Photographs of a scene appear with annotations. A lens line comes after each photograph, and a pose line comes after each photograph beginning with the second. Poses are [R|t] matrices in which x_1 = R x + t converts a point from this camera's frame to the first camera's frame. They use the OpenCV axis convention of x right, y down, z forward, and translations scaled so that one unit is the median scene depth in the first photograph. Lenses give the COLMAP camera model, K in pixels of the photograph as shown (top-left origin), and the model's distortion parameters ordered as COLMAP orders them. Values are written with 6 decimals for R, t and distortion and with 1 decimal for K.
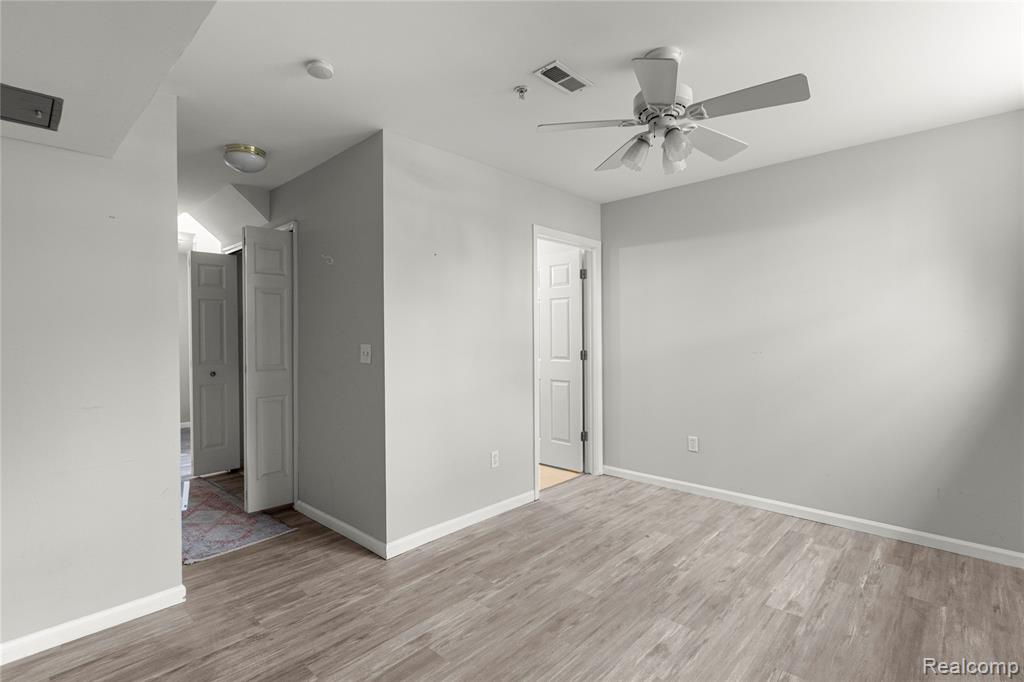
lens RADIAL K [[474.9, 0, 505.2], [0, 474.9, 339.2], [0, 0, 1]] dist [-0.000299, -0.000560]
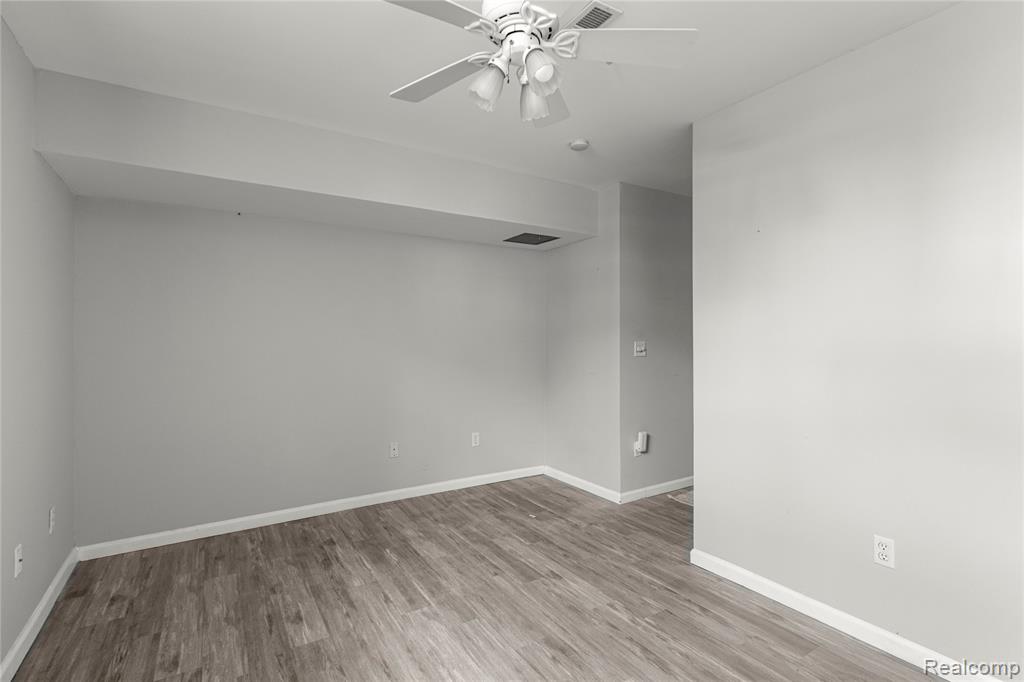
lens RADIAL K [[474.9, 0, 501.8], [0, 474.9, 339.3], [0, 0, 1]] dist [-0.000299, -0.000560]
pose [[-0.248924, 0.014309, -0.968417, 0.856067], [-0.001802, 0.999882, 0.015238, -0.009814], [0.968521, 0.005538, -0.248869, 0.941401]]
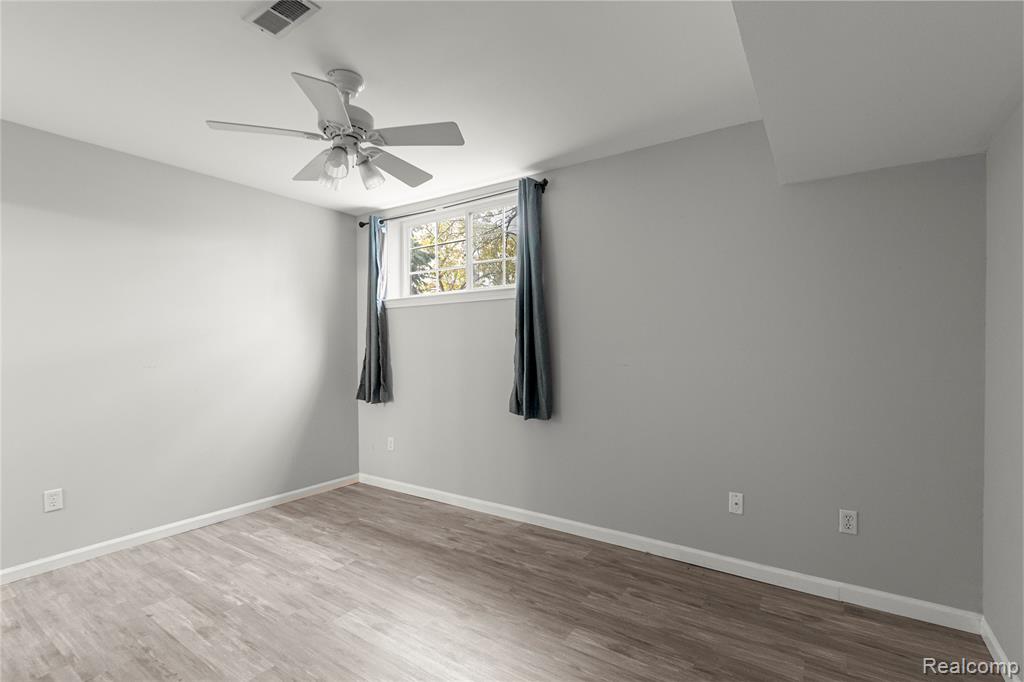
lens RADIAL K [[474.9, 0, 506.0], [0, 474.9, 343.1], [0, 0, 1]] dist [-0.000299, -0.000560]
pose [[-0.164520, 0.016111, 0.986242, -0.624087], [0.013330, 0.999812, -0.014109, 0.011515], [-0.986284, 0.010825, -0.164704, 0.678900]]
